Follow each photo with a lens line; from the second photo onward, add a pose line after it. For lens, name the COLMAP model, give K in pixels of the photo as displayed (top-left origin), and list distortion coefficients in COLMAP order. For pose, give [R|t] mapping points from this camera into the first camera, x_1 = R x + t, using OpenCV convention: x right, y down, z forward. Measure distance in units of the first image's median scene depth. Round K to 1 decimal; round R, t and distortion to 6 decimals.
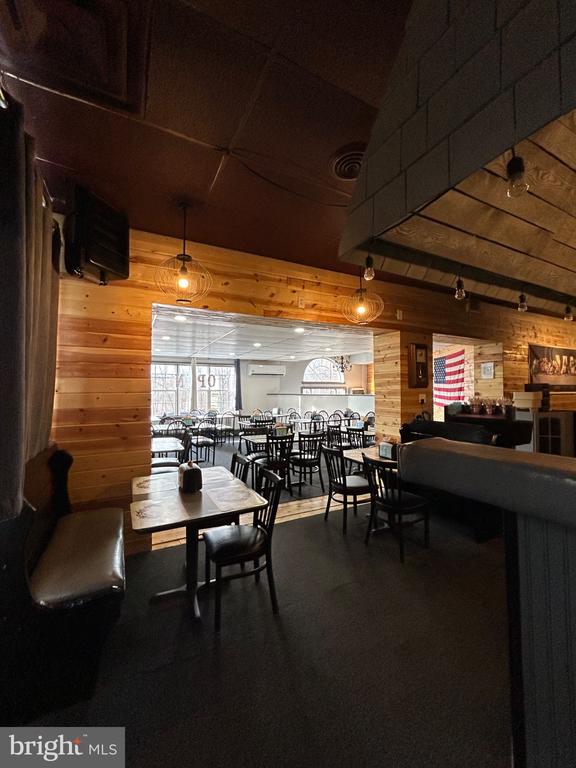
lens RADIAL K [[310.7, 0, 291.7], [0, 310.7, 385.1], [0, 0, 1]] dist [-0.001436, 0.000562]
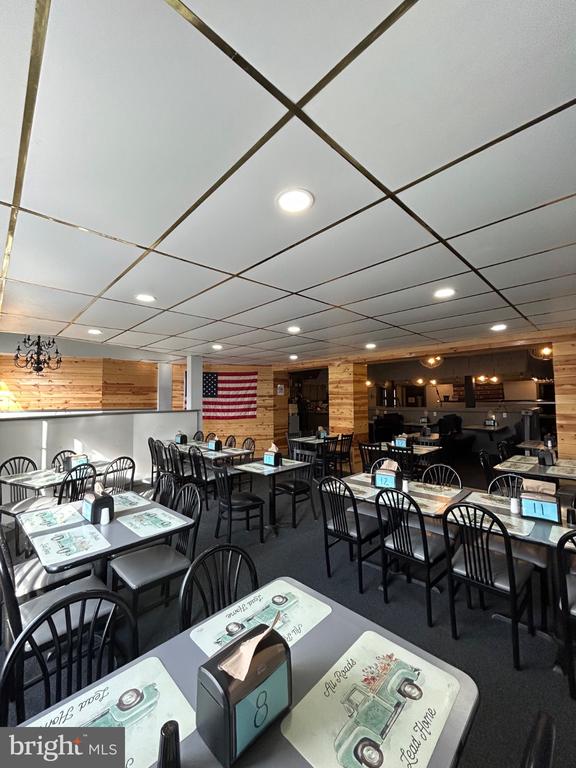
lens RADIAL K [[310.7, 0, 287.6], [0, 310.7, 380.8], [0, 0, 1]] dist [-0.001436, 0.000562]
pose [[-0.302168, 0.072826, 0.950469, -0.623146], [-0.003239, 0.996993, -0.077420, 0.020266], [-0.953249, -0.026473, -0.301023, 1.119829]]
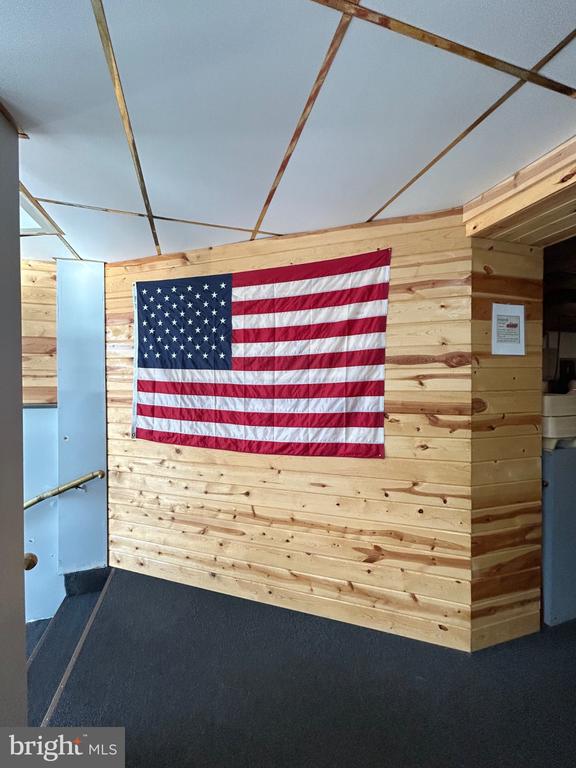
lens RADIAL K [[310.7, 0, 286.5], [0, 310.7, 383.3], [0, 0, 1]] dist [-0.001436, 0.000562]
pose [[0.179704, -0.000605, 0.983720, 0.227499], [-0.011306, 0.999932, 0.002680, 0.007180], [-0.983656, -0.011603, 0.179686, 0.919067]]
